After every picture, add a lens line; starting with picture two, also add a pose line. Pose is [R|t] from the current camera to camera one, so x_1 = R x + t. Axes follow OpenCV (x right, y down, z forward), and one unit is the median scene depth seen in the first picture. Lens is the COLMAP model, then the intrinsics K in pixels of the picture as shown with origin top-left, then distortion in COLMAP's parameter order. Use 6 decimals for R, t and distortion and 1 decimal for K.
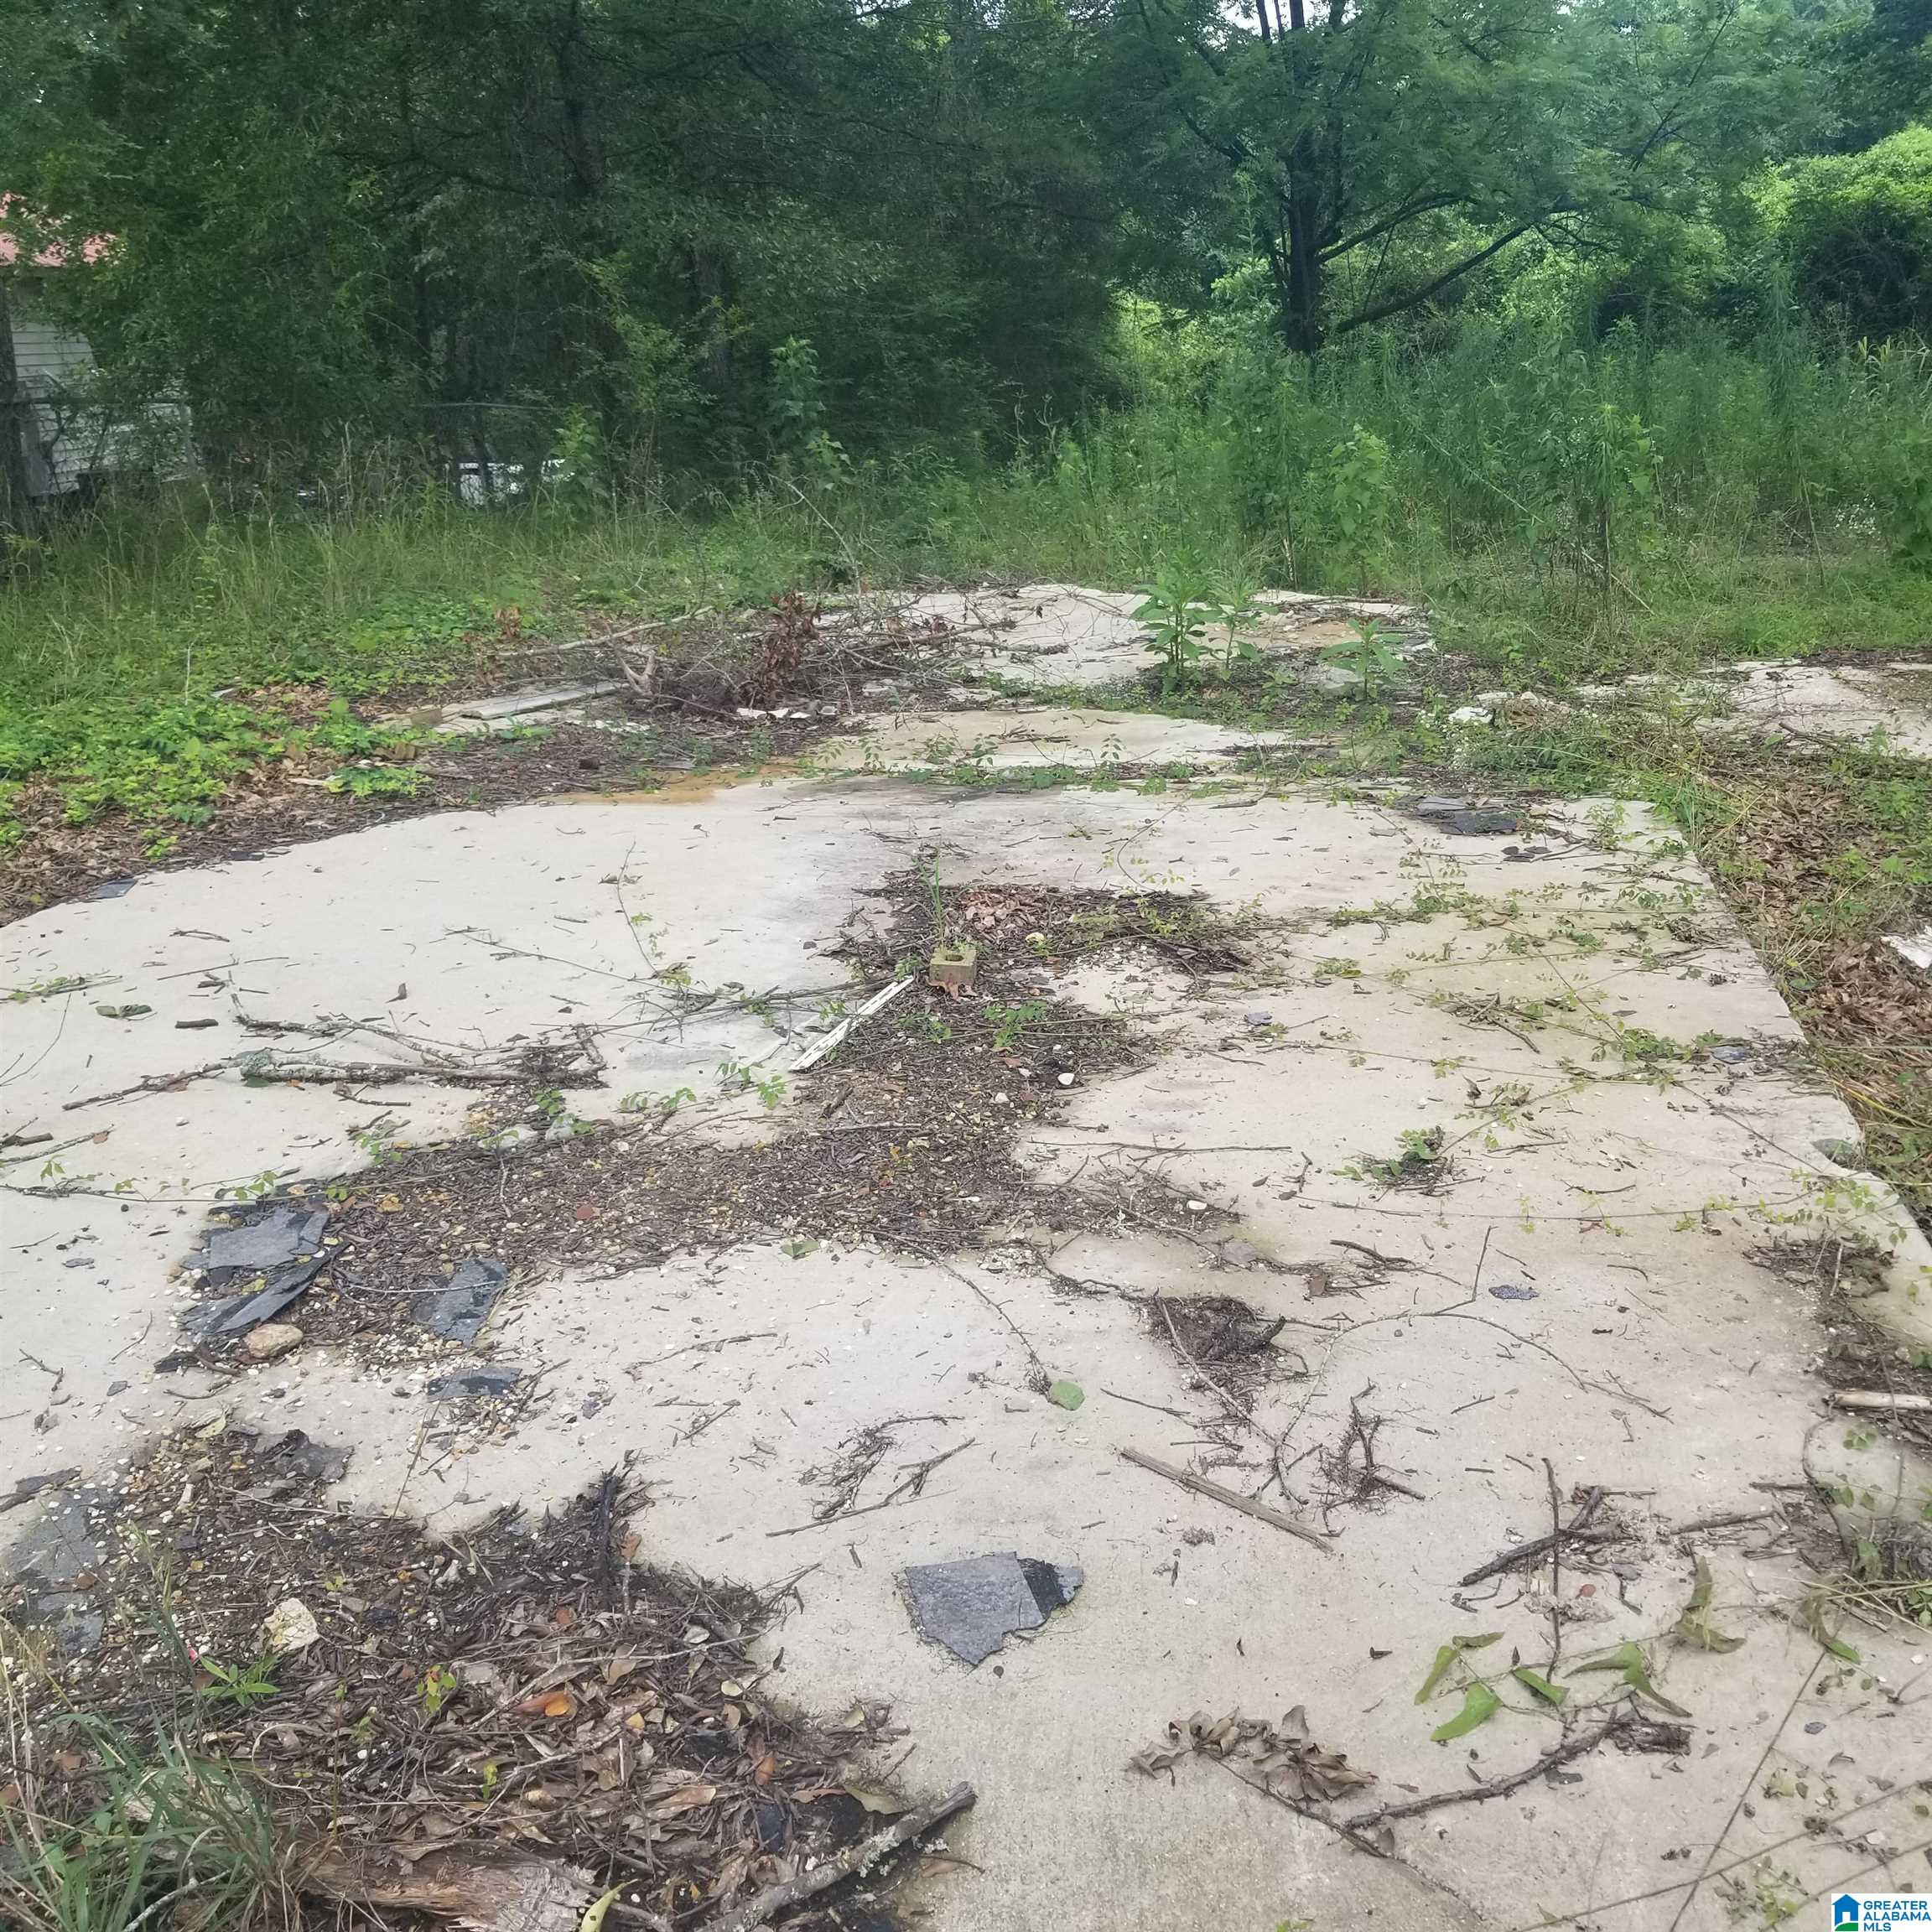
lens RADIAL K [[2016.6, 0, 999.7], [0, 2016.6, 947.6], [0, 0, 1]] dist [0.067856, -0.107236]
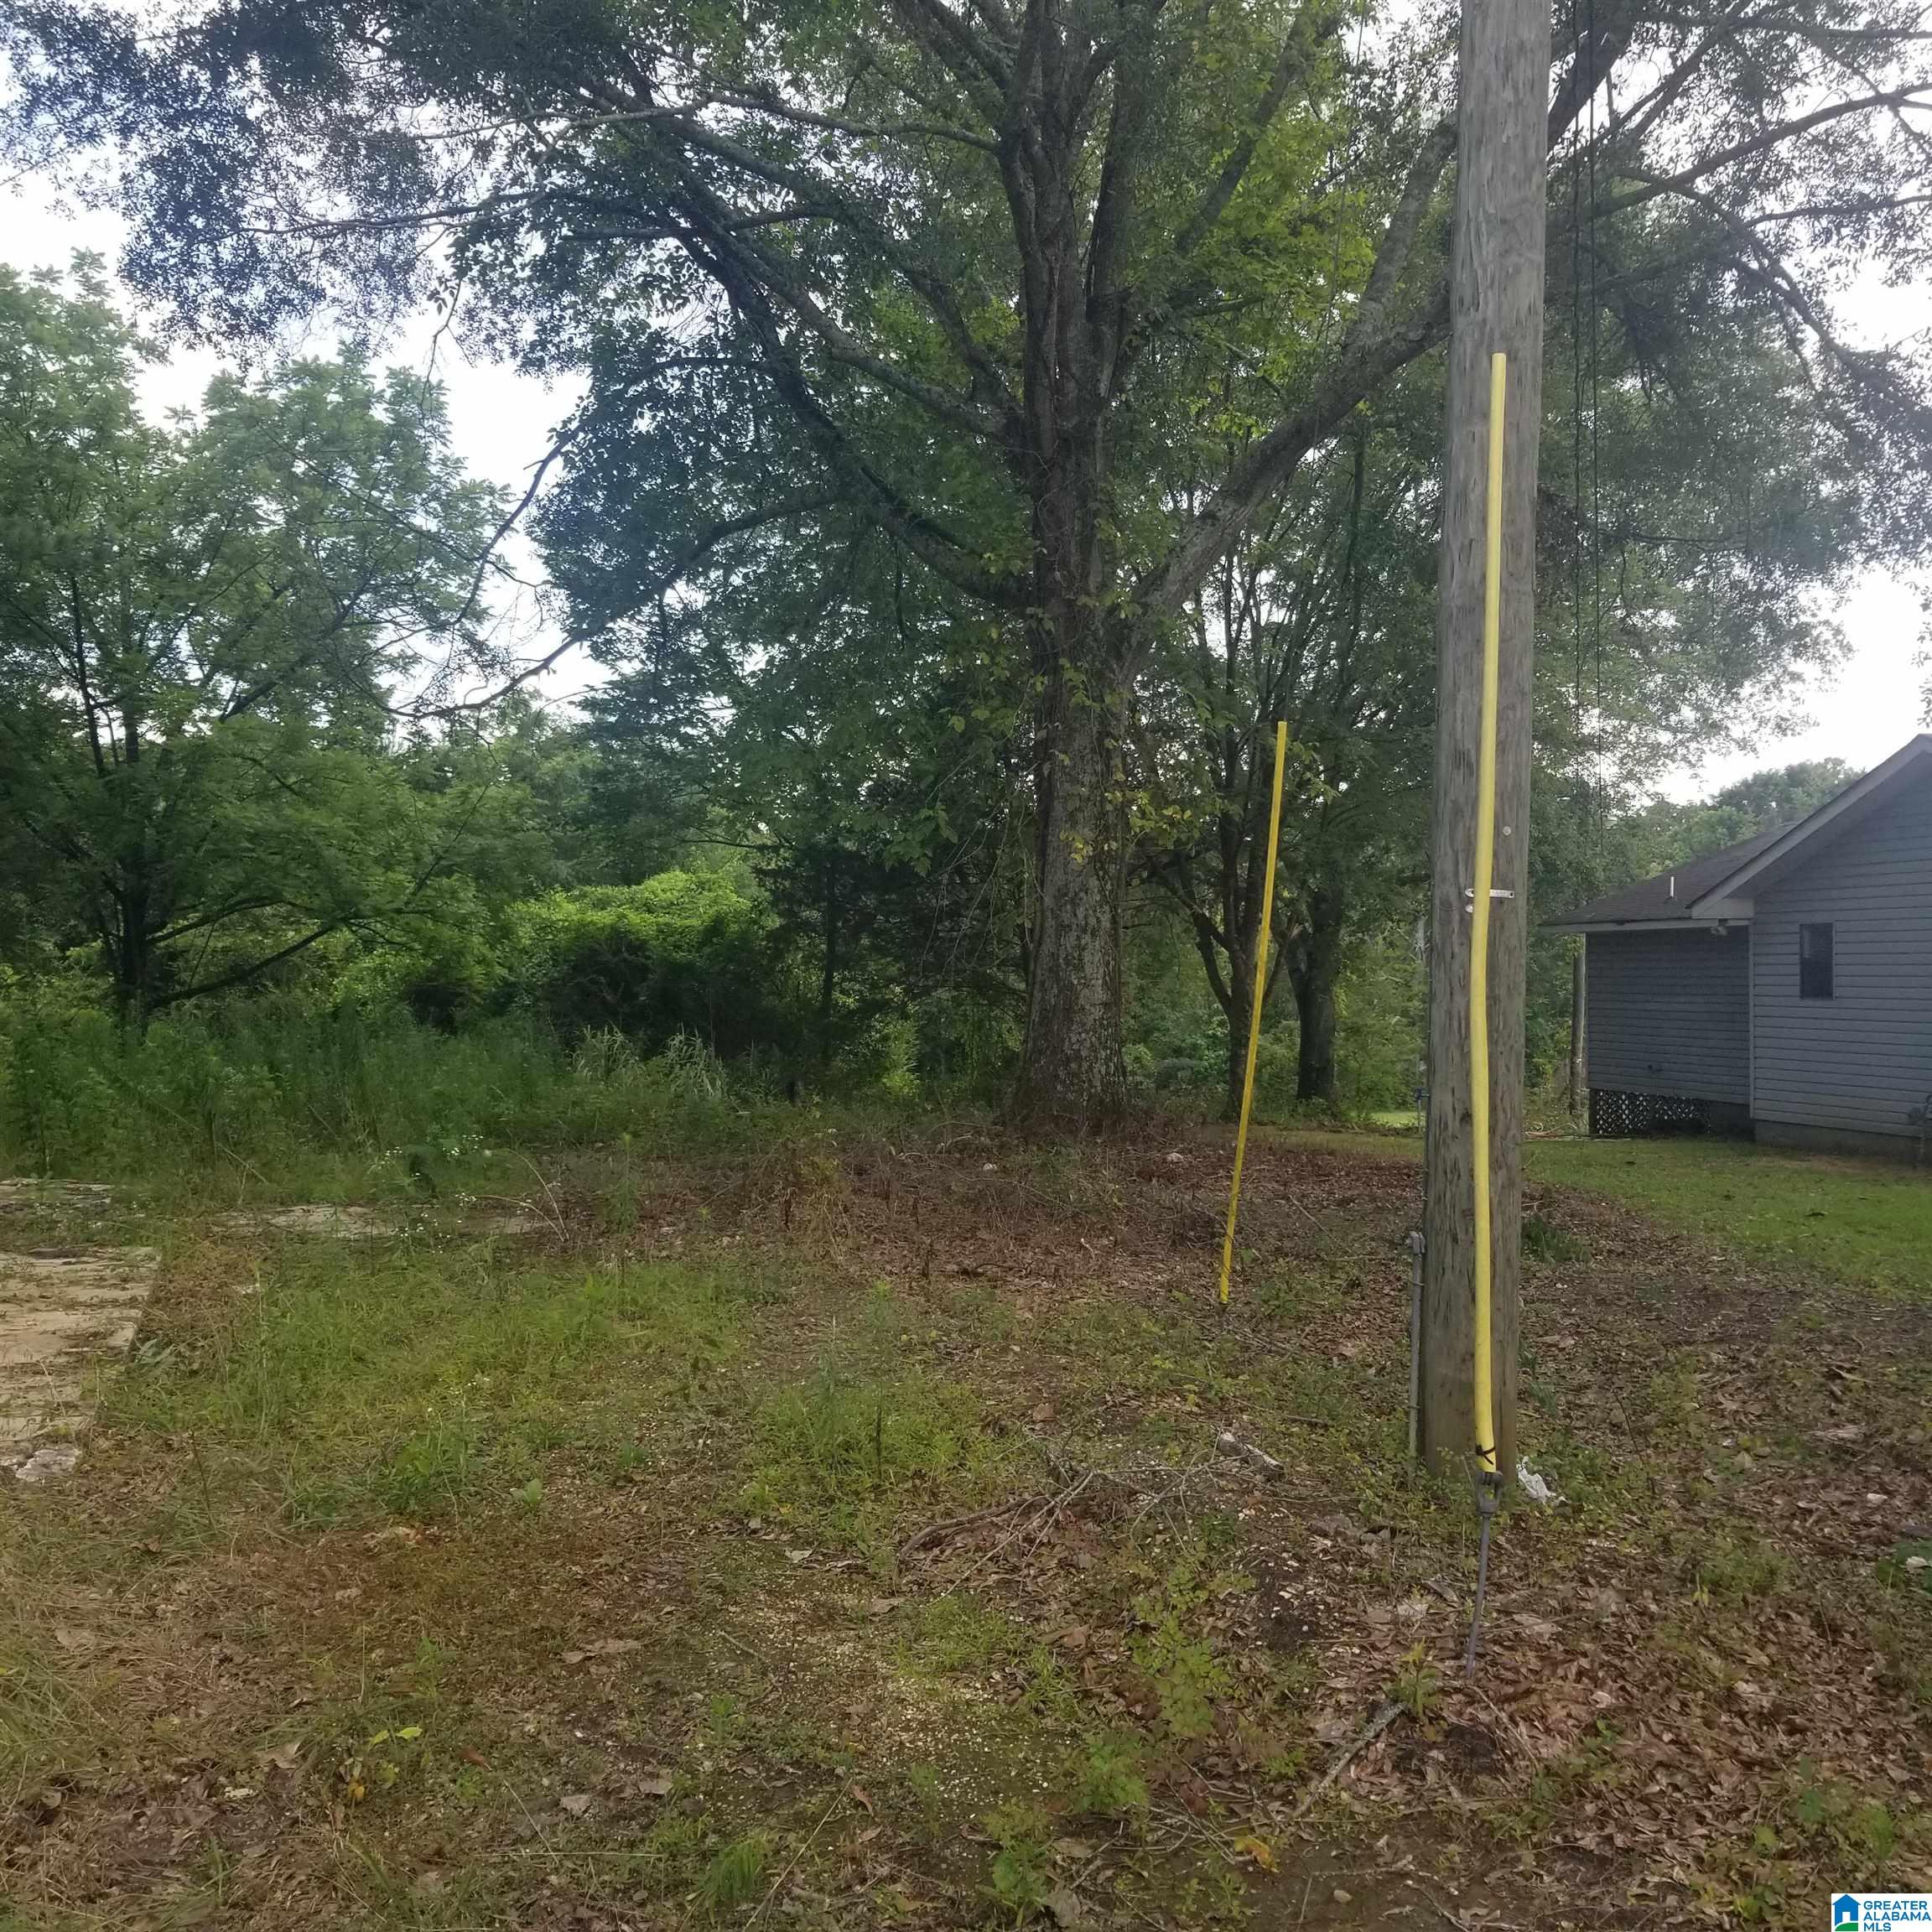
lens RADIAL K [[2016.6, 0, 999.7], [0, 2016.6, 947.6], [0, 0, 1]] dist [0.067856, -0.107236]
pose [[0.868512, 0.058592, 0.492193, 0.033169], [0.101302, 0.951048, -0.291970, 0.288096], [-0.485206, 0.303439, 0.820061, -1.016961]]
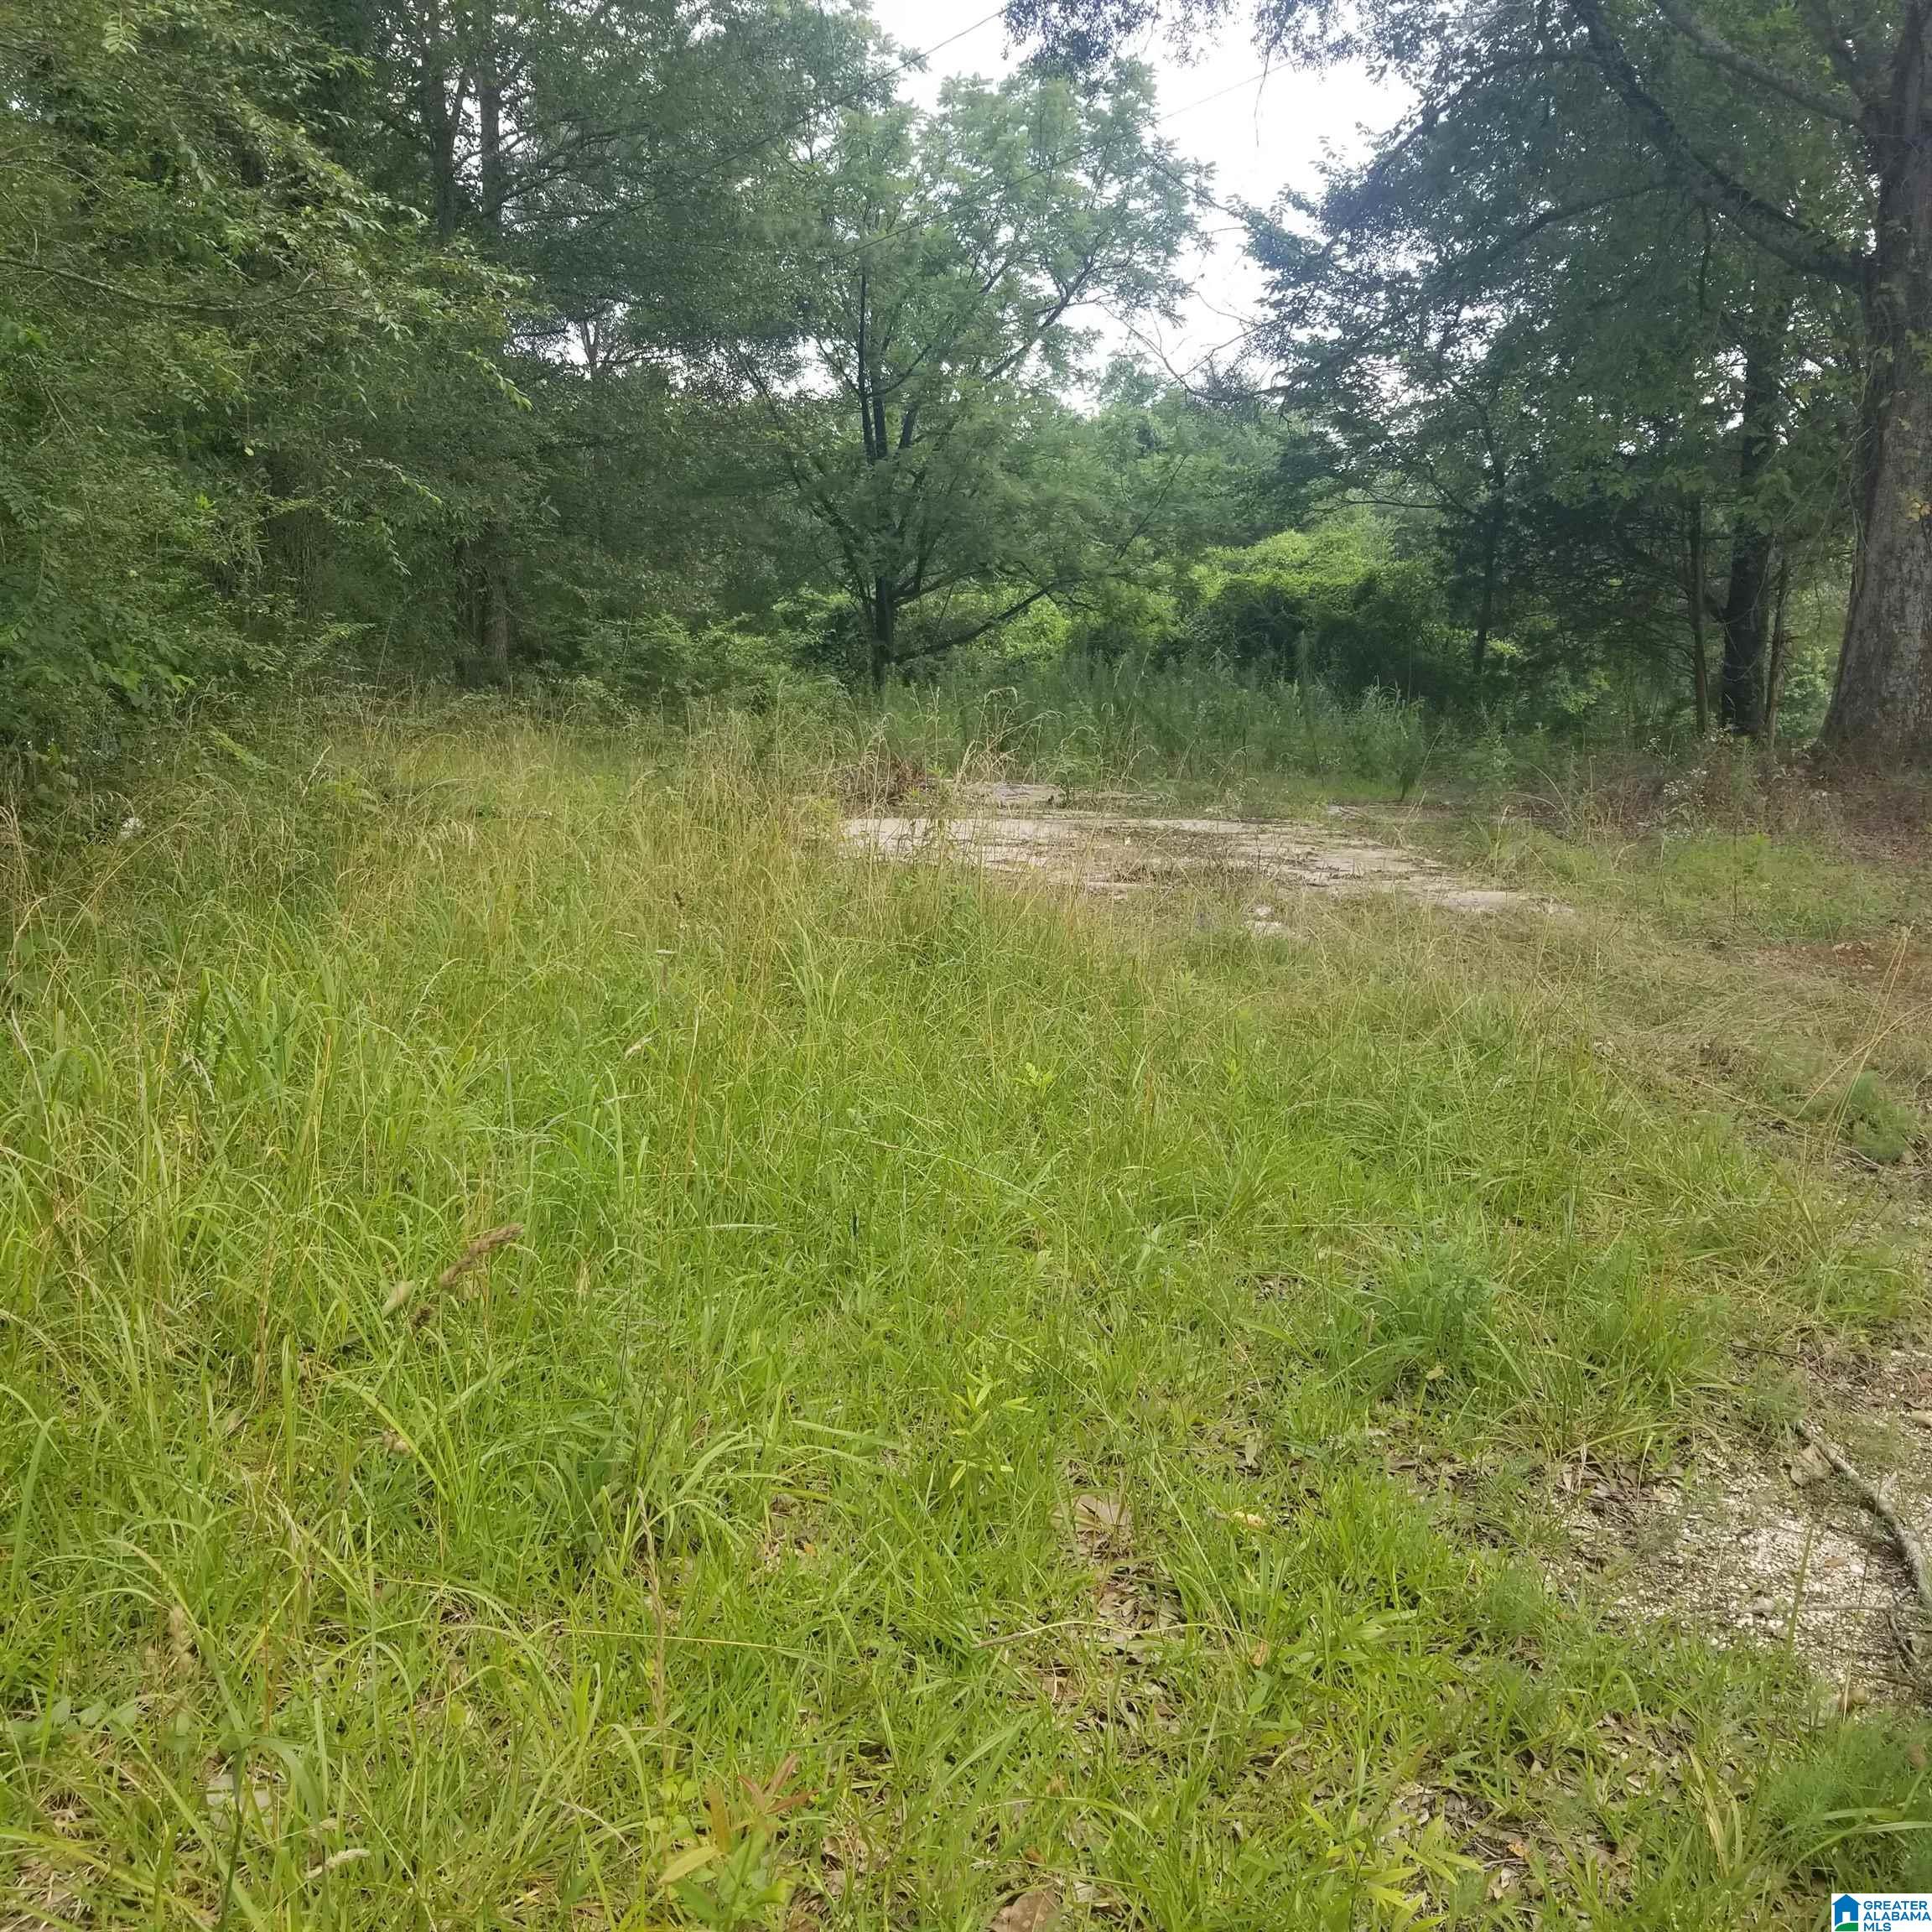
lens RADIAL K [[1978.0, 0, 902.3], [0, 1978.0, 972.0], [0, 0, 1]] dist [0.154986, -0.316681]
pose [[0.972501, 0.014897, 0.232422, -0.792687], [0.016660, 0.990946, -0.133224, 0.459241], [-0.232302, 0.133433, 0.963448, -1.375350]]
